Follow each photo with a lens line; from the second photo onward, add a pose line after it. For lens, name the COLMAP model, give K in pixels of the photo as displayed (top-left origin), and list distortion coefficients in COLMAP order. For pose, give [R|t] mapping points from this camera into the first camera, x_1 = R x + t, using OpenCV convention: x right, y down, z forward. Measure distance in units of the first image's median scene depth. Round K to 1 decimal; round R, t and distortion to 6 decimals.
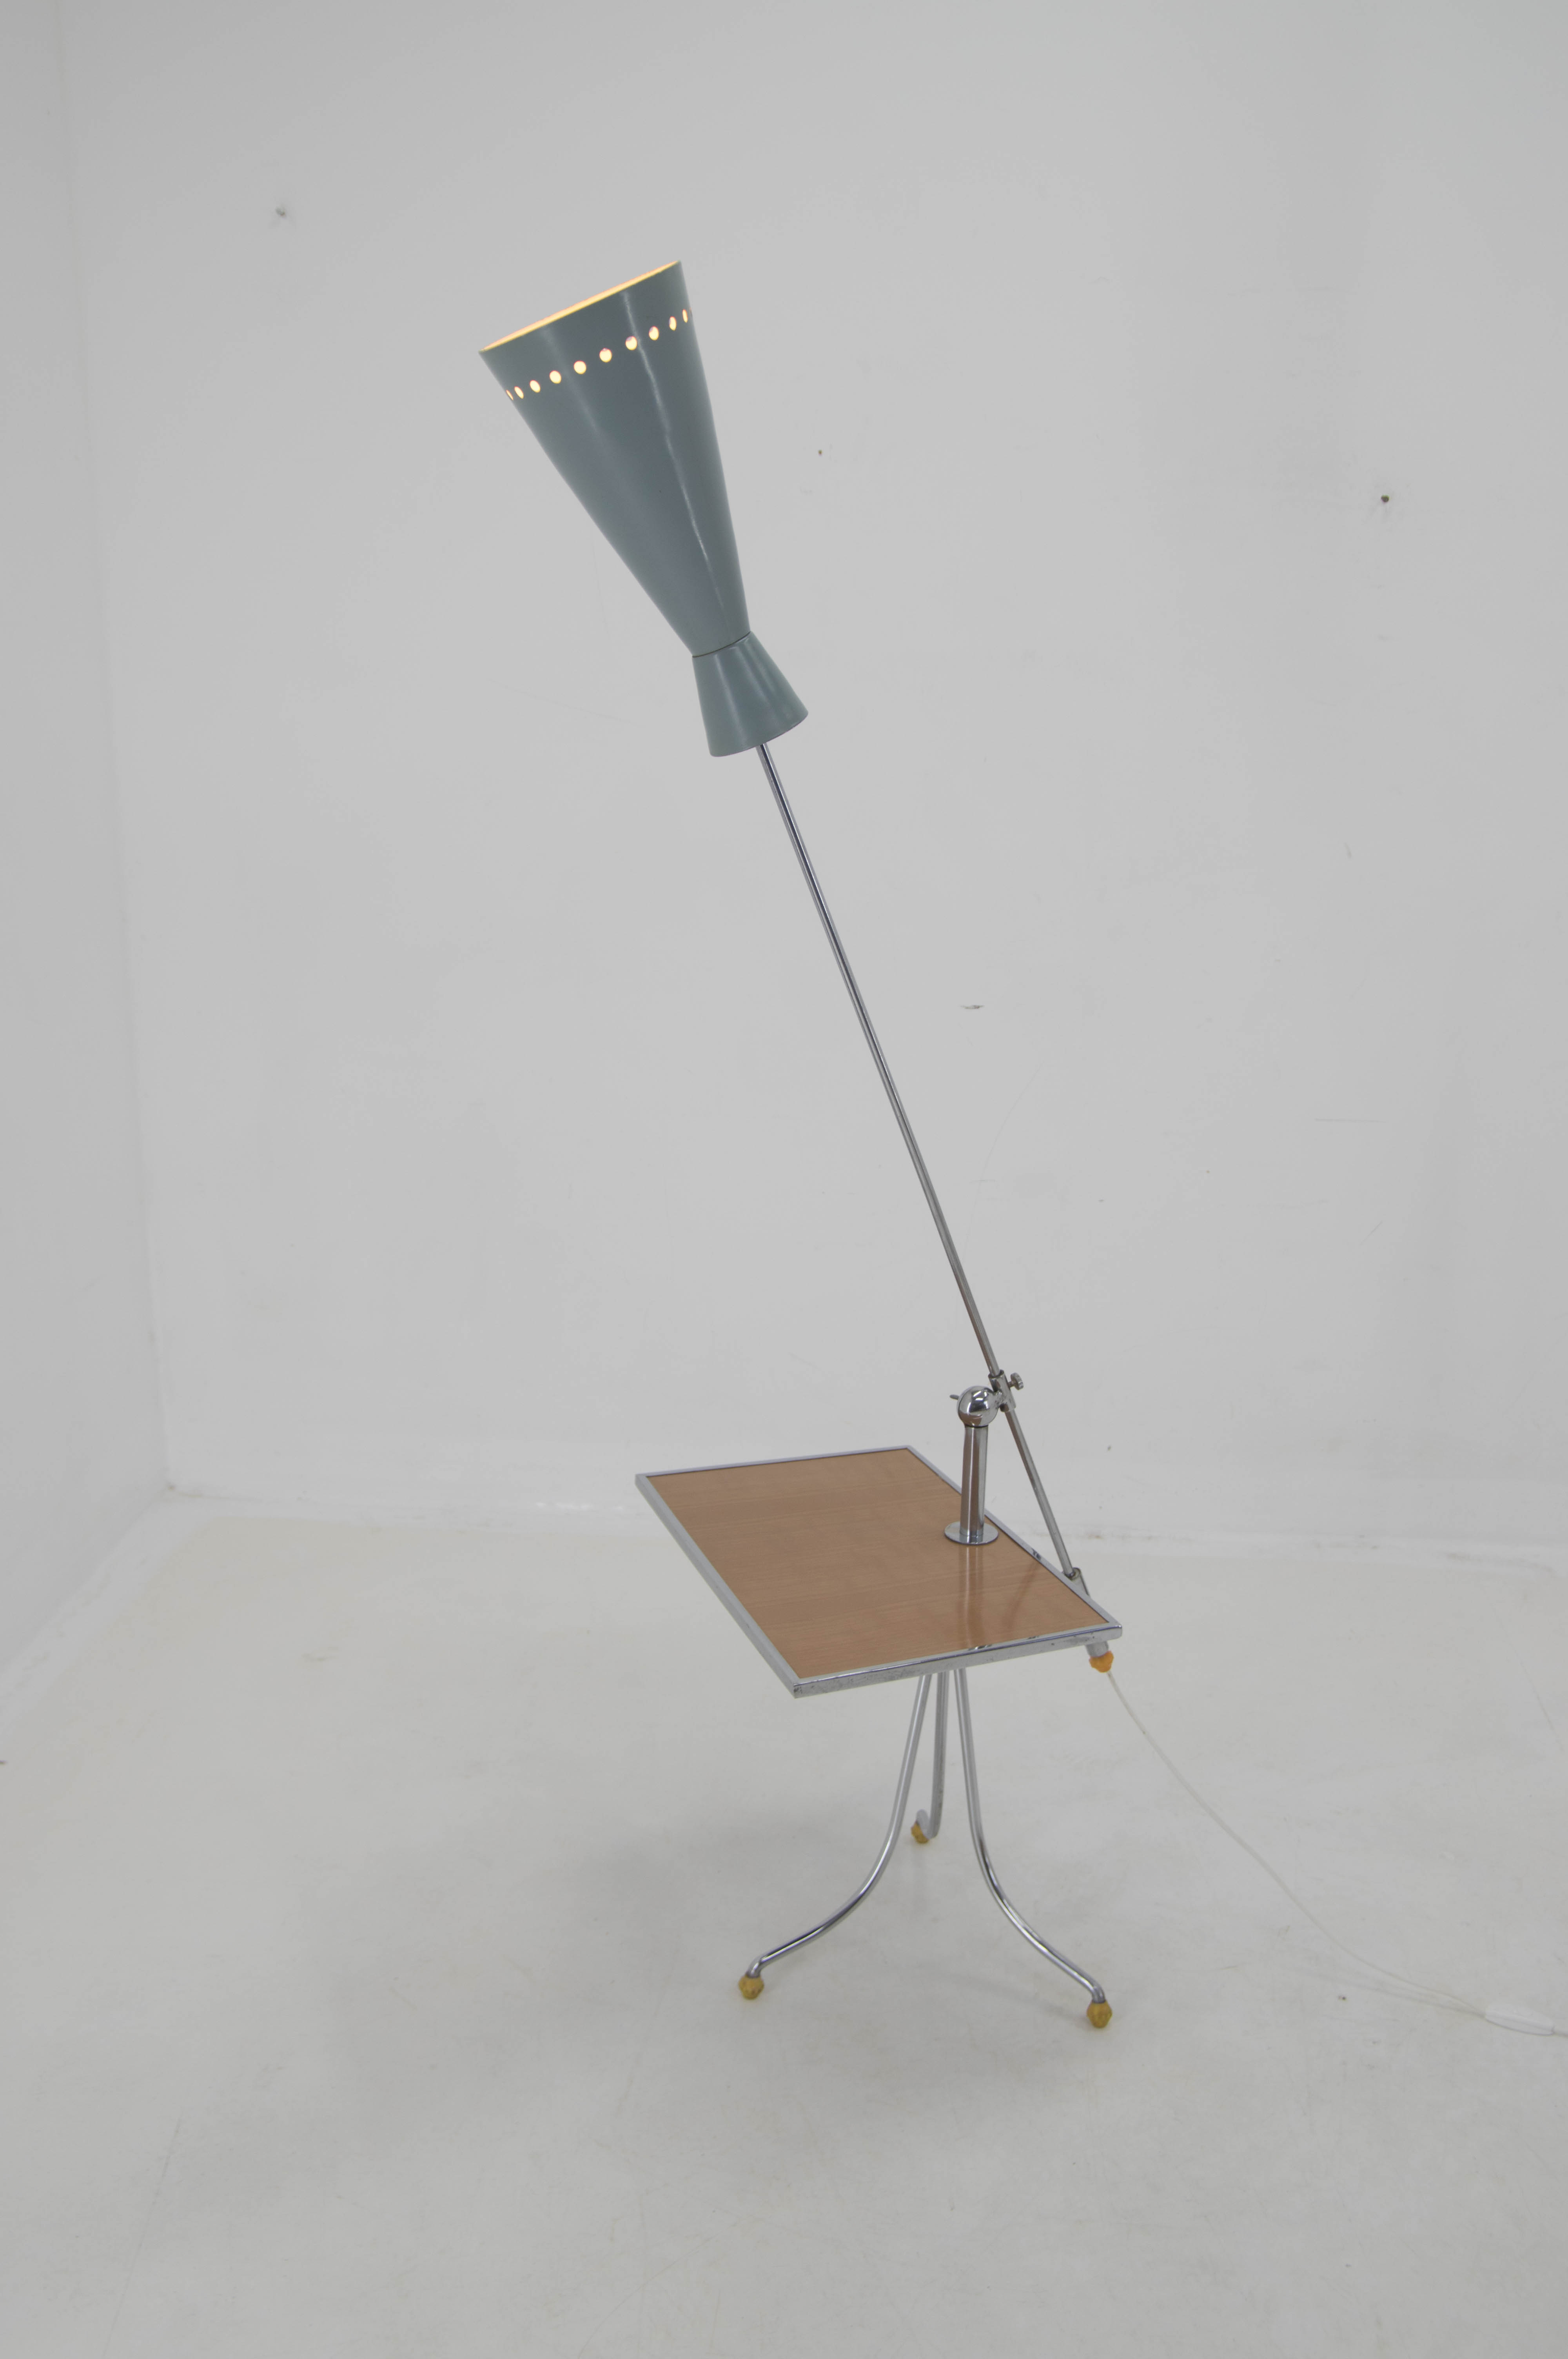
lens RADIAL K [[2233.3, 0, 821.9], [0, 2233.3, 1156.7], [0, 0, 1]] dist [-0.023880, 0.000000]
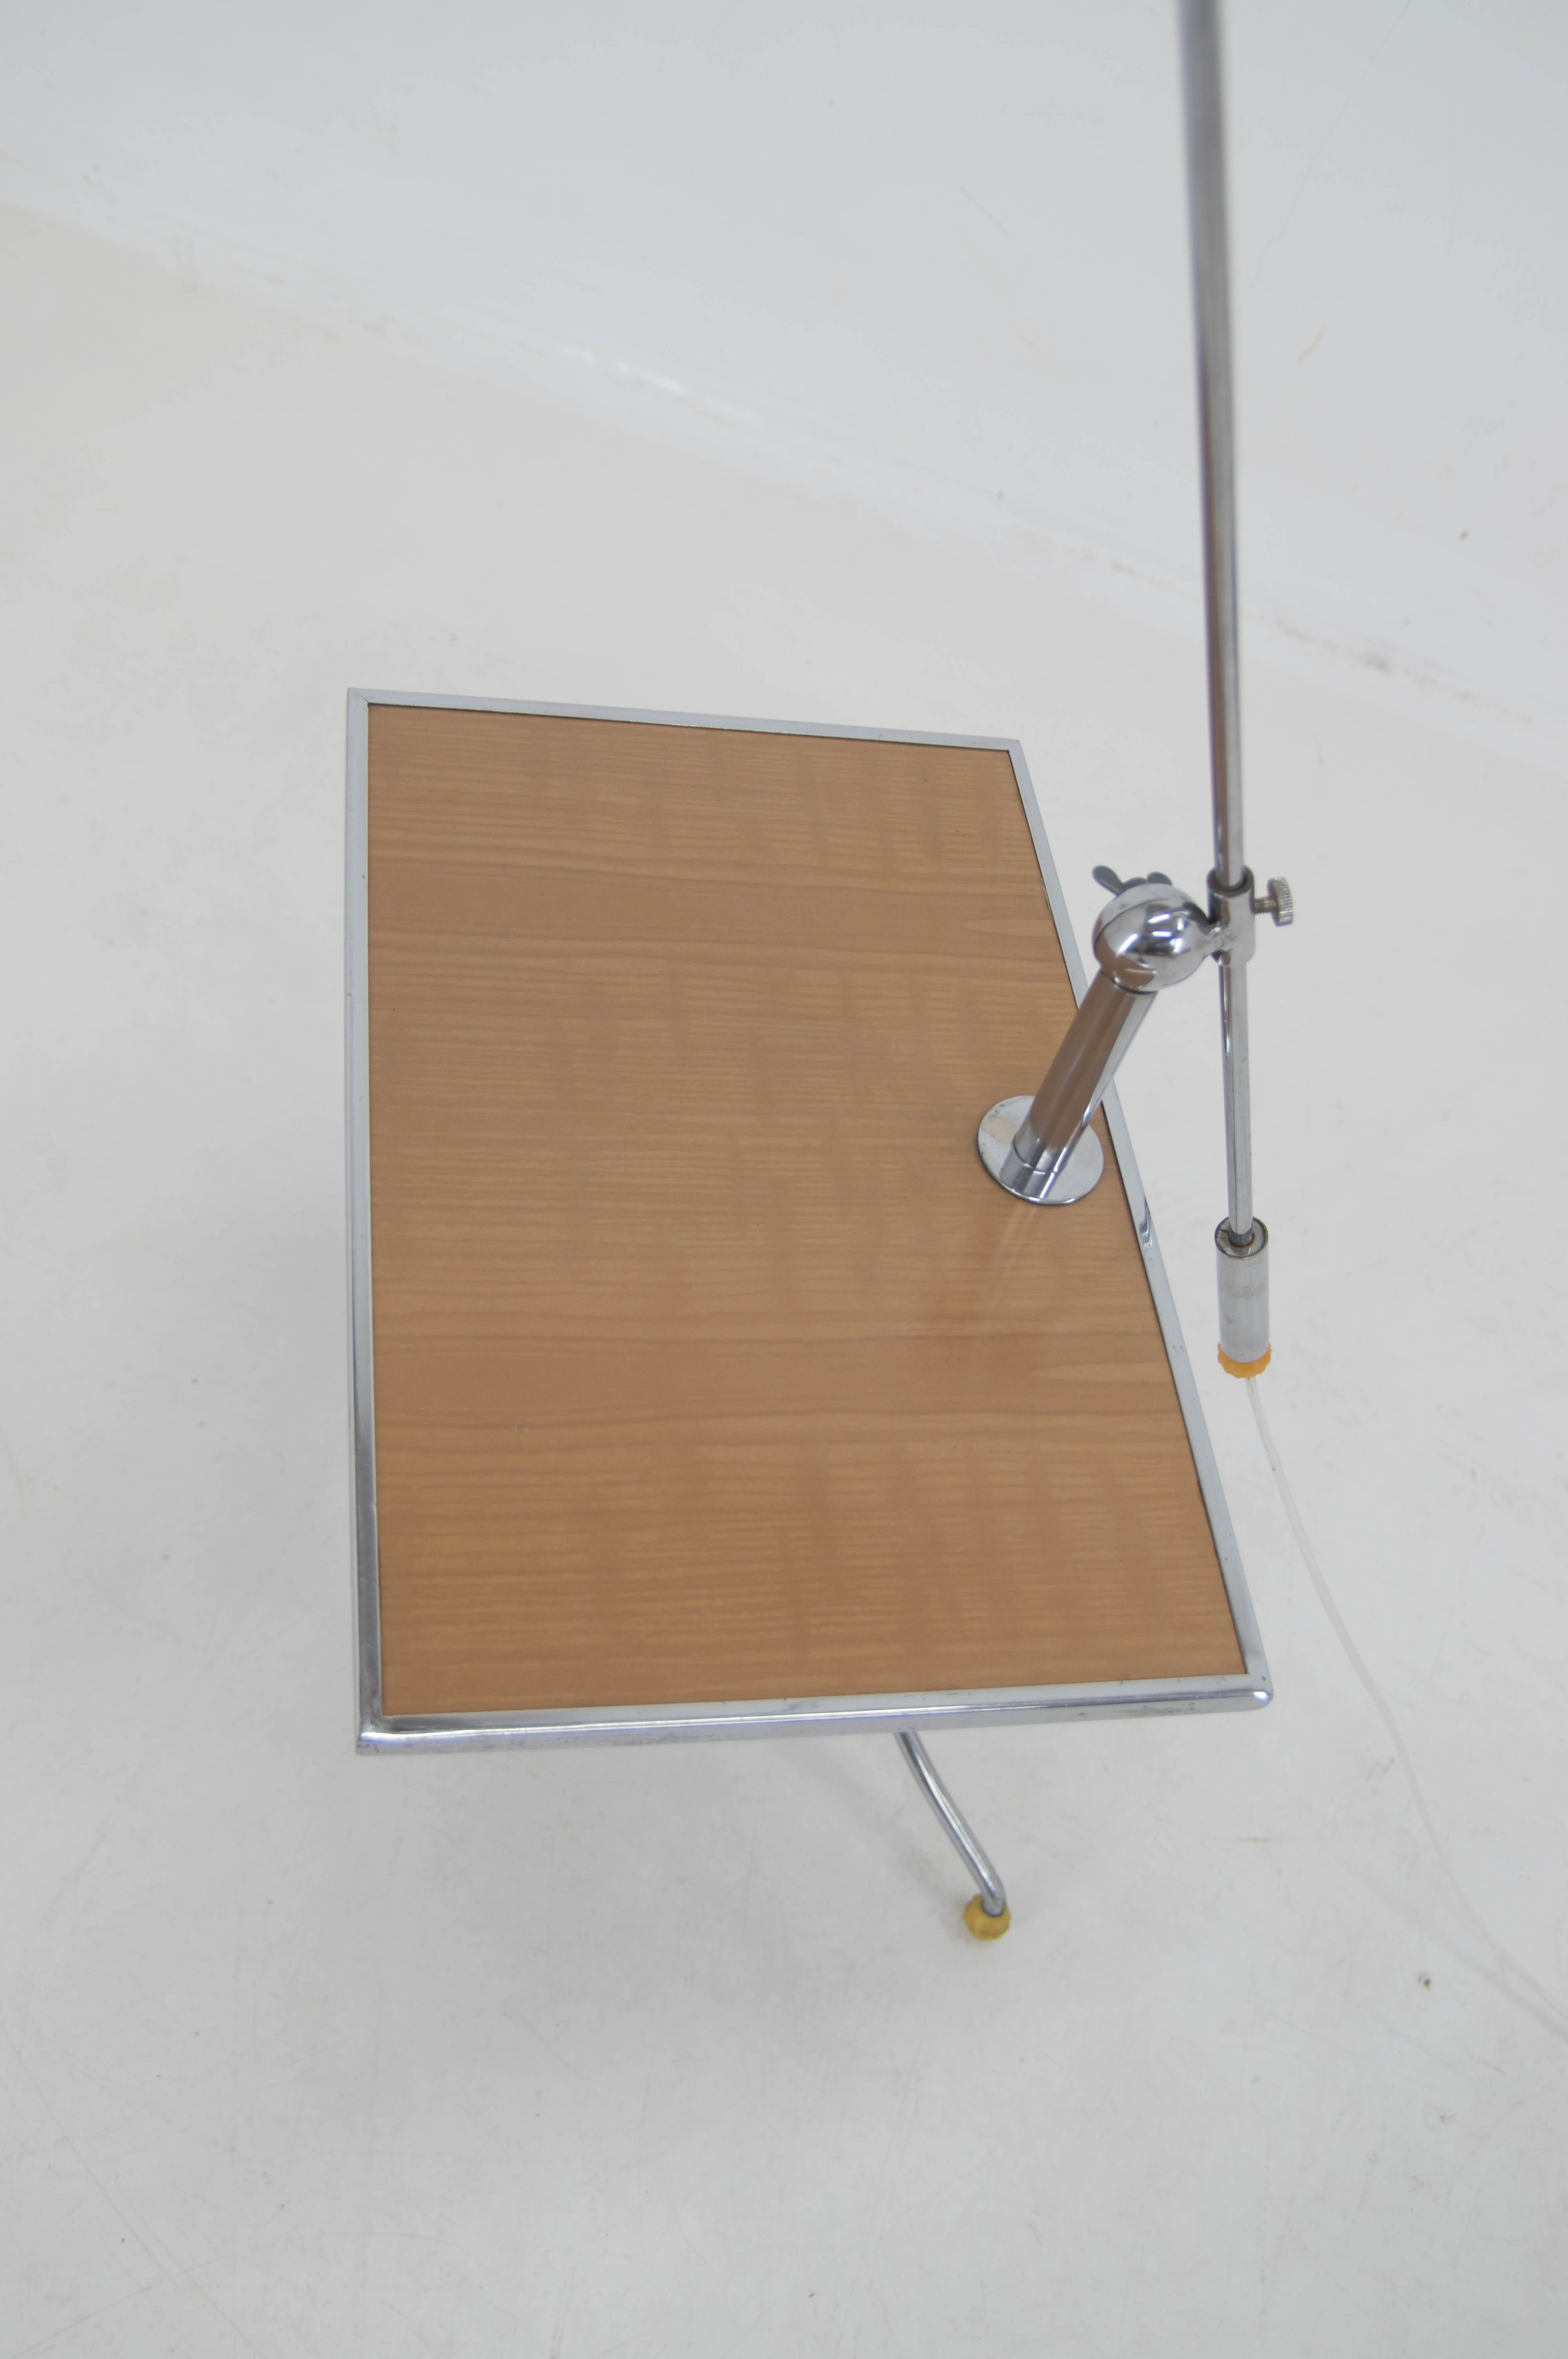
lens RADIAL K [[2233.3, 0, 773.9], [0, 2233.3, 1166.3], [0, 0, 1]] dist [-0.023880, 0.000000]
pose [[0.953217, 0.302277, -0.002322, 0.014130], [-0.237488, 0.753615, 0.612915, -0.049673], [0.187020, -0.583689, 0.790146, 0.446563]]
